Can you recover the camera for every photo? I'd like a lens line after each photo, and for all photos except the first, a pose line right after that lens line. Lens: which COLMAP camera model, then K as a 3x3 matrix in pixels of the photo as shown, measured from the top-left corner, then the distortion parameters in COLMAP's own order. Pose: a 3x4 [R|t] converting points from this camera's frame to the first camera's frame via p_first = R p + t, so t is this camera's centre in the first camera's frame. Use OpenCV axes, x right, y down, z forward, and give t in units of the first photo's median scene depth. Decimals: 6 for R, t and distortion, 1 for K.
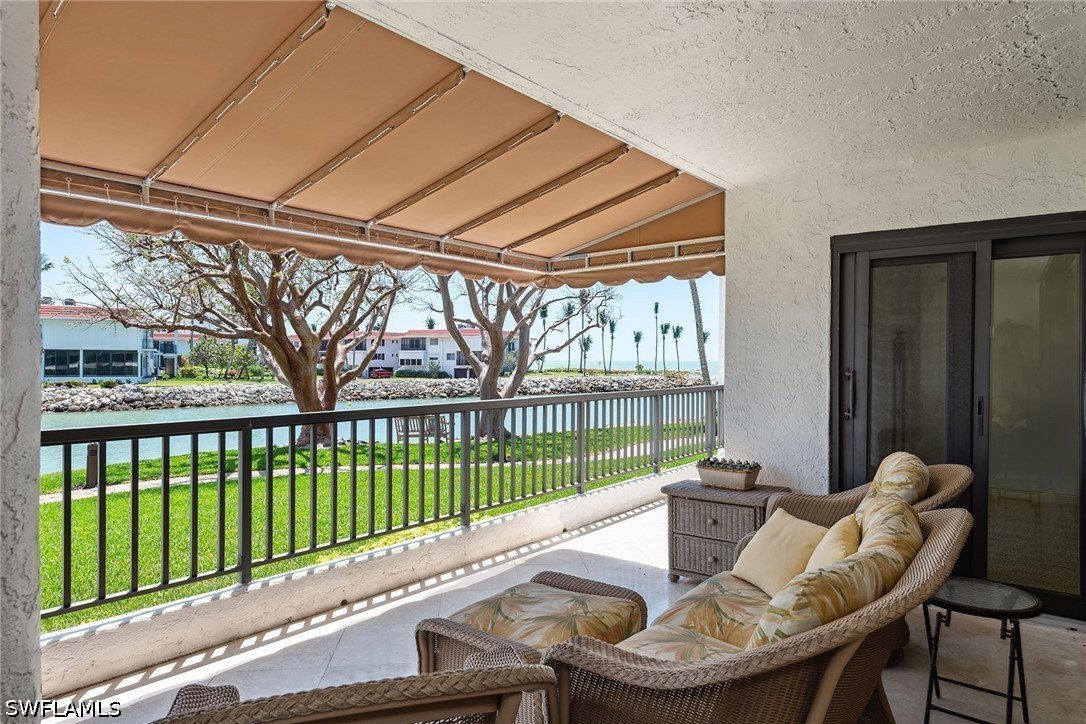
lens RADIAL K [[673.5, 0, 543.0], [0, 673.5, 362.0], [0, 0, 1]] dist [0.004526, -0.001171]
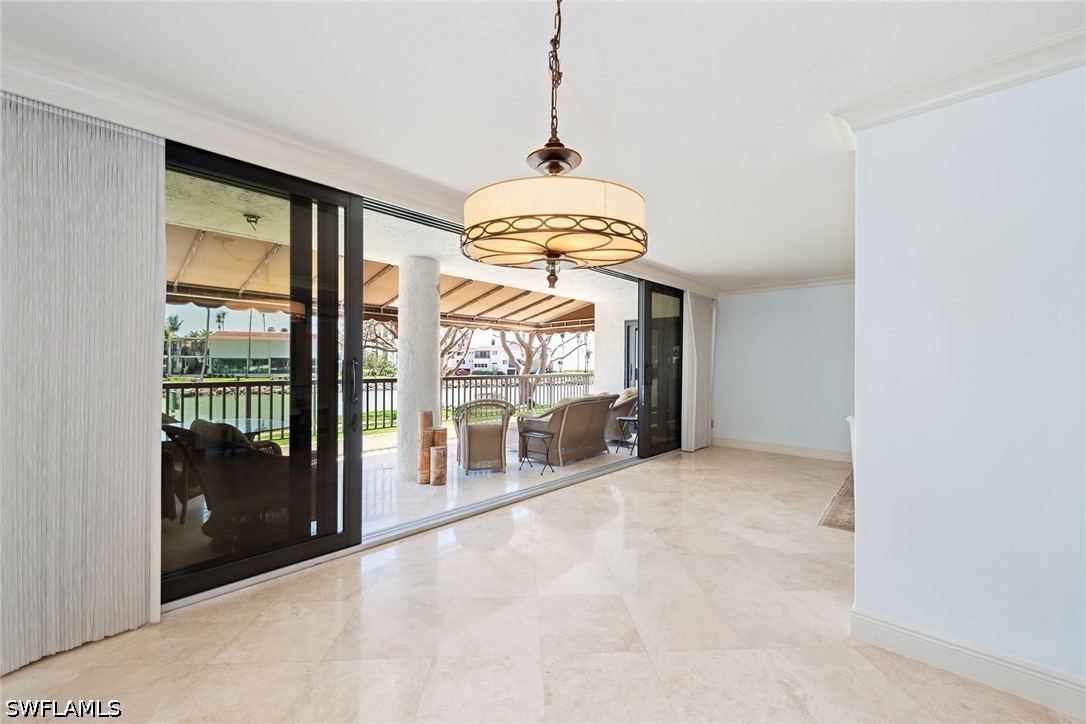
lens RADIAL K [[428.9, 0, 534.9], [0, 428.9, 365.6], [0, 0, 1]] dist [0.000738, -0.000133]
pose [[0.997741, 0.000165, -0.067176, 0.027692], [-0.000185, 1.000000, -0.000289, 0.003803], [0.067176, 0.000301, 0.997741, -0.176626]]
